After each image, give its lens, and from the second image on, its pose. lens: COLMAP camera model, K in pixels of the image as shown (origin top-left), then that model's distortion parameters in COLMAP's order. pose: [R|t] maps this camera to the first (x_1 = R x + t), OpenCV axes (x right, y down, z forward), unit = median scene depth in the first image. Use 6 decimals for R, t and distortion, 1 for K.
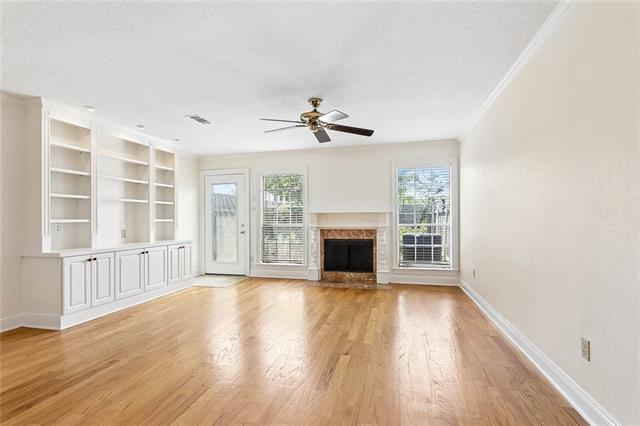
lens RADIAL K [[311.2, 0, 320.1], [0, 311.2, 216.9], [0, 0, 1]] dist [0.000222, -0.000085]
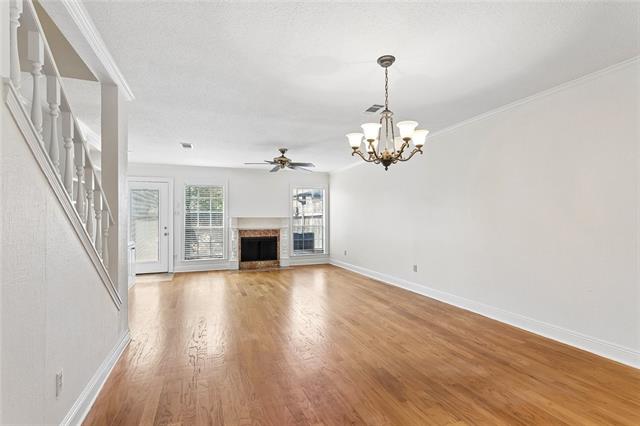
lens RADIAL K [[311.2, 0, 318.3], [0, 311.2, 215.6], [0, 0, 1]] dist [0.000222, -0.000085]
pose [[0.812681, 0.006802, 0.582669, -0.493783], [-0.002862, 0.999966, -0.007682, -0.011984], [-0.582702, 0.004575, 0.812673, -0.259563]]
